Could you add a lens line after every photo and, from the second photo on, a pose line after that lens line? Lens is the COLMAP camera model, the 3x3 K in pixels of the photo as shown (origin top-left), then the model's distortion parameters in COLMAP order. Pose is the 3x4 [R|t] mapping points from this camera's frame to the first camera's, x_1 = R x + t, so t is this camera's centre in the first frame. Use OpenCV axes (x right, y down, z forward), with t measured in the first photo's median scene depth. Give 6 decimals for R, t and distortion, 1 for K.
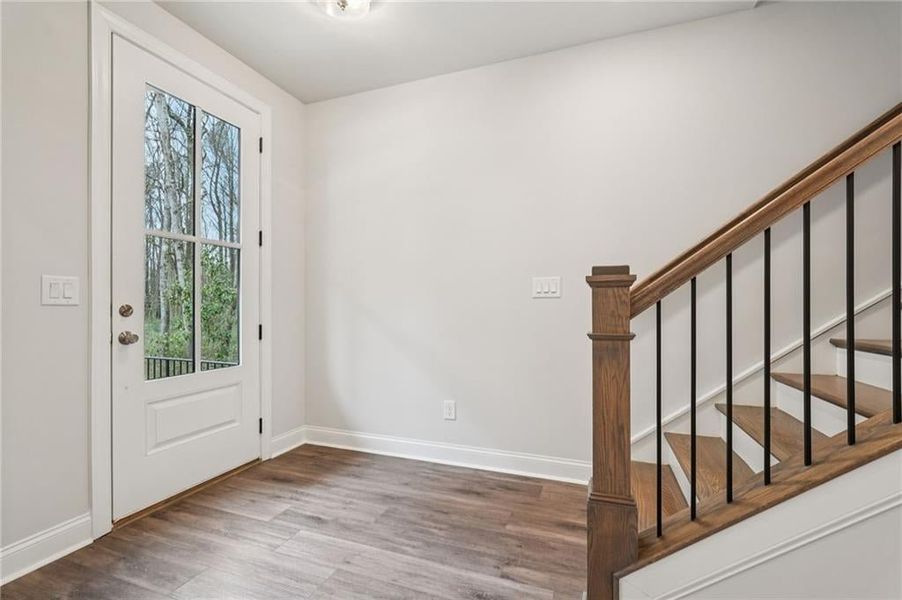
lens RADIAL K [[400.5, 0, 456.4], [0, 400.5, 301.7], [0, 0, 1]] dist [-0.011939, 0.007607]
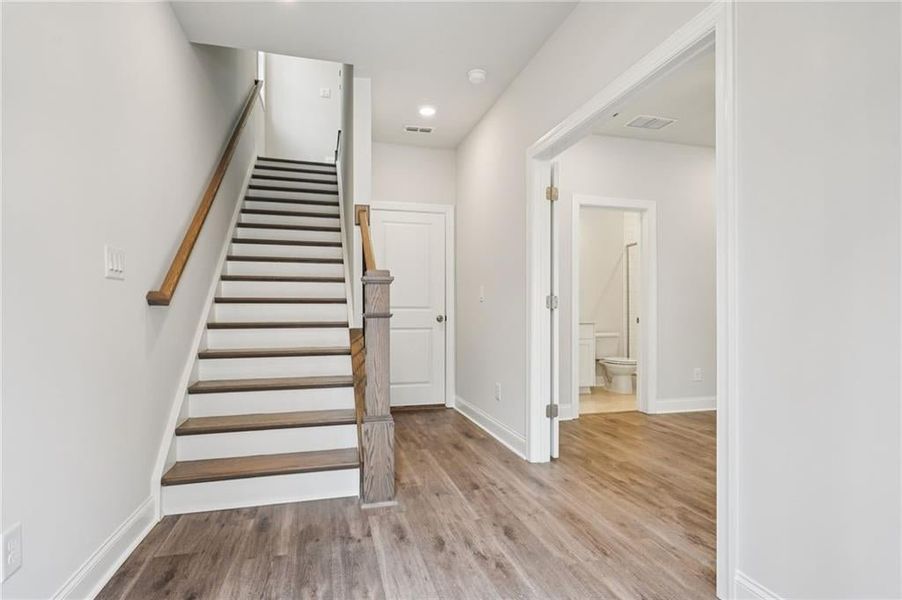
lens RADIAL K [[462.0, 0, 449.3], [0, 462.0, 309.4], [0, 0, 1]] dist [-0.022535, -0.000312]
pose [[-0.567732, 0.007127, 0.823182, -0.980685], [0.000756, 0.999967, -0.008136, 0.064234], [-0.823213, -0.003997, -0.567719, 1.422993]]
